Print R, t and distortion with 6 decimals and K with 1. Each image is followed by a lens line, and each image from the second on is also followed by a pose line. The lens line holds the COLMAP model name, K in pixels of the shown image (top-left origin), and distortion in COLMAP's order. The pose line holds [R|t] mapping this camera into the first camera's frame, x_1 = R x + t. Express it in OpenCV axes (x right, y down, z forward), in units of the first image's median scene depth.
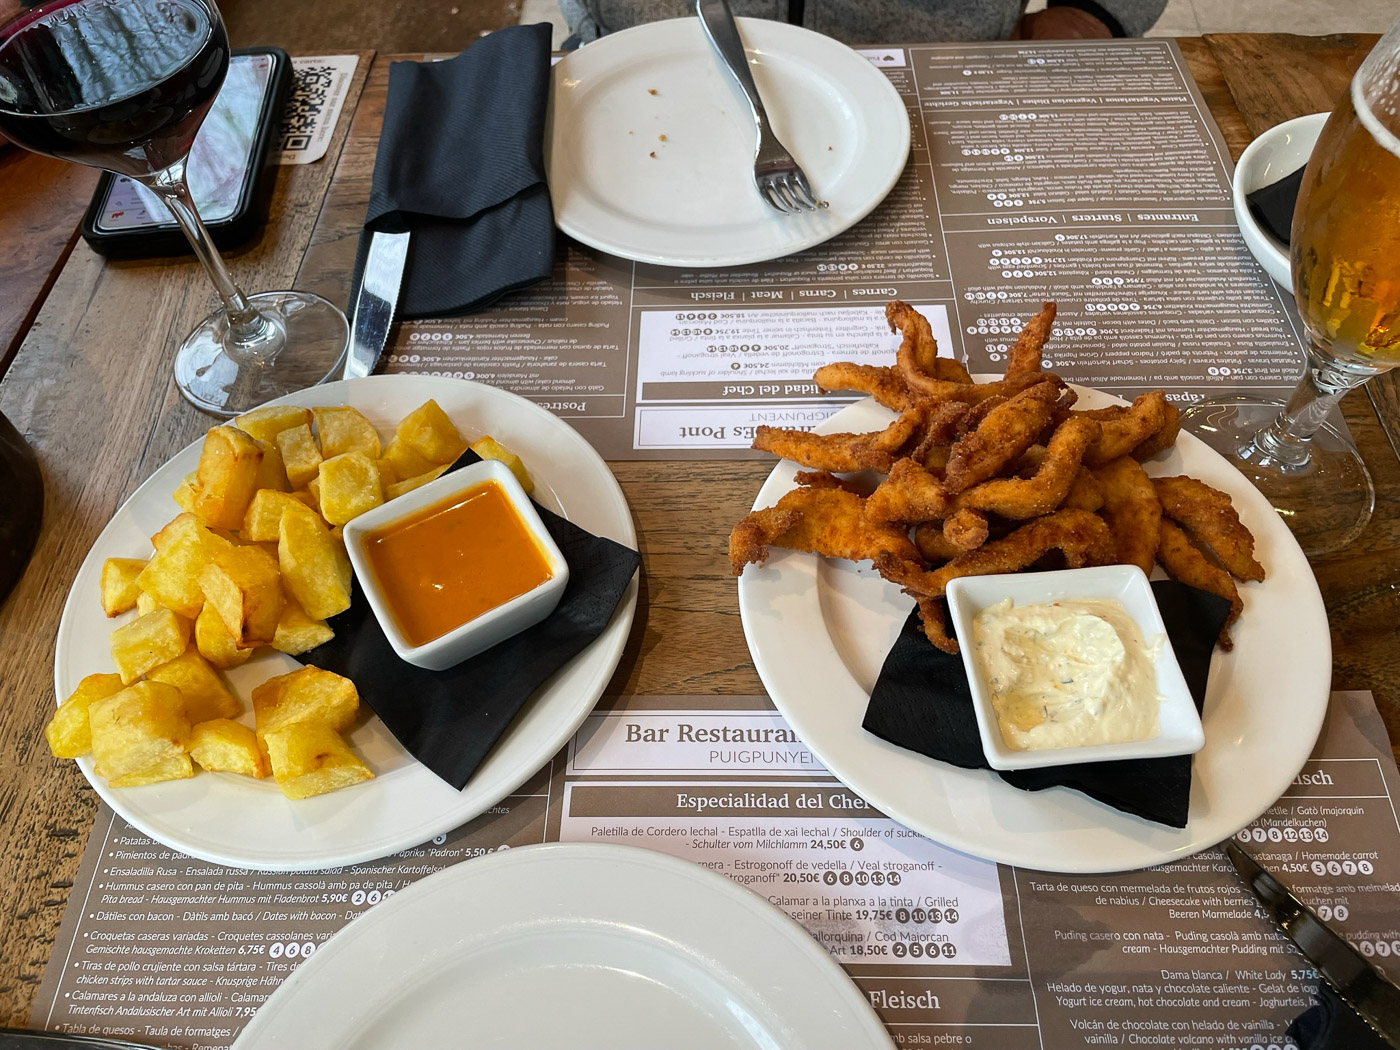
lens RADIAL K [[1086.4, 0, 703.1], [0, 1086.4, 522.2], [0, 0, 1]] dist [0.066456, -0.092252]
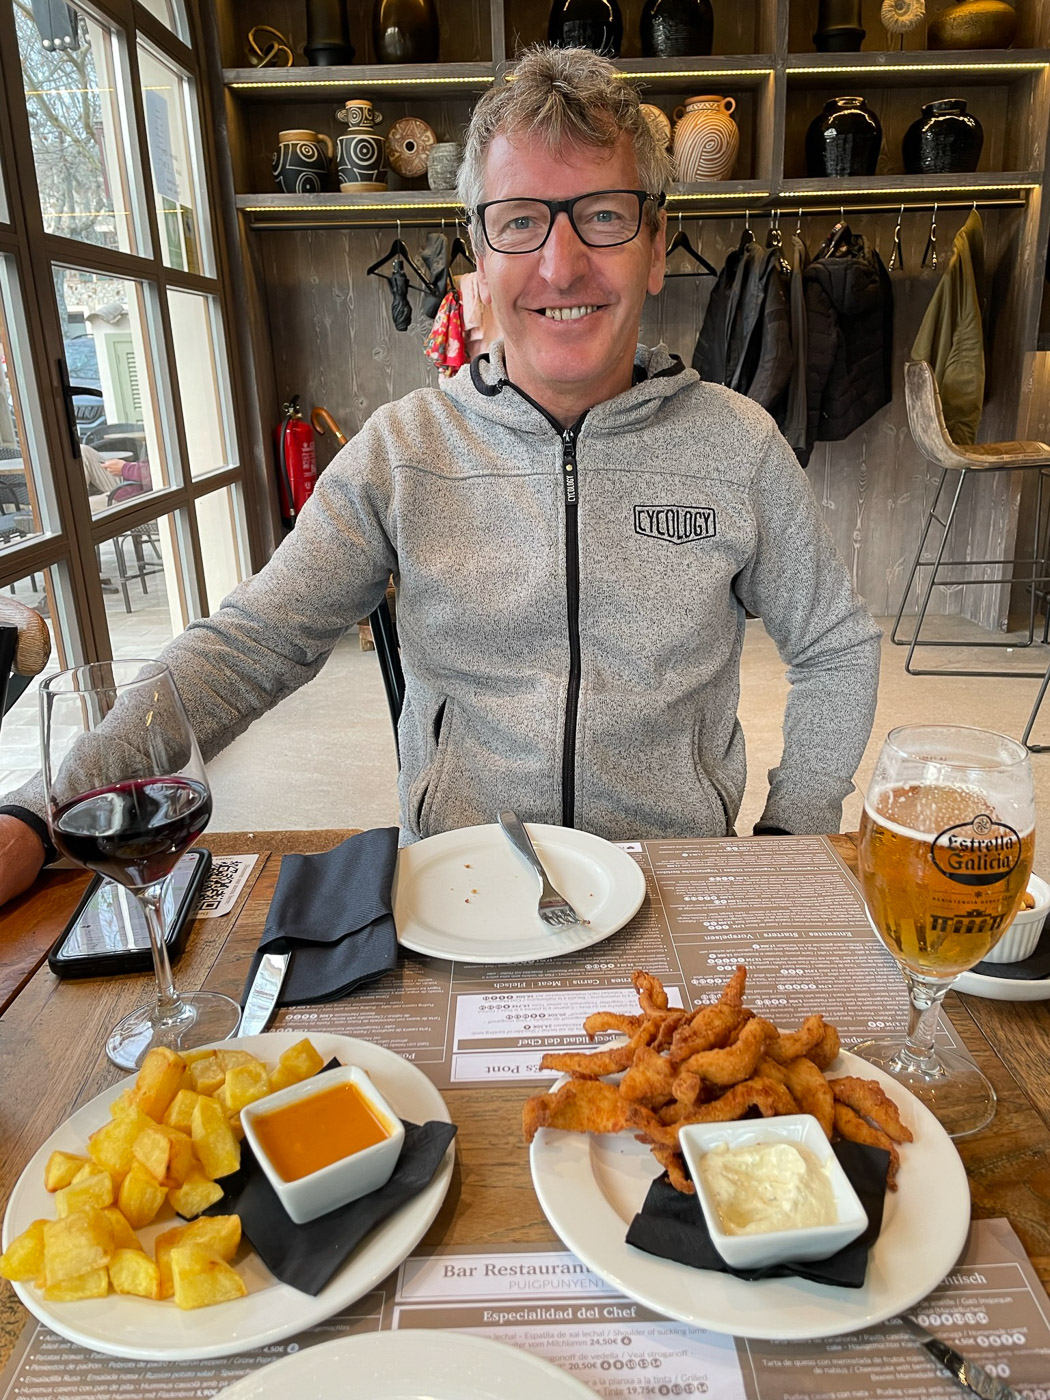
lens RADIAL K [[1086.4, 0, 532.9], [0, 1086.4, 696.5], [0, 0, 1]] dist [0.066456, -0.092252]
pose [[0.999575, -0.007949, 0.028043, 0.002876], [0.022977, 0.806856, -0.590302, 0.393449], [-0.017935, 0.590695, 0.806695, -0.411751]]
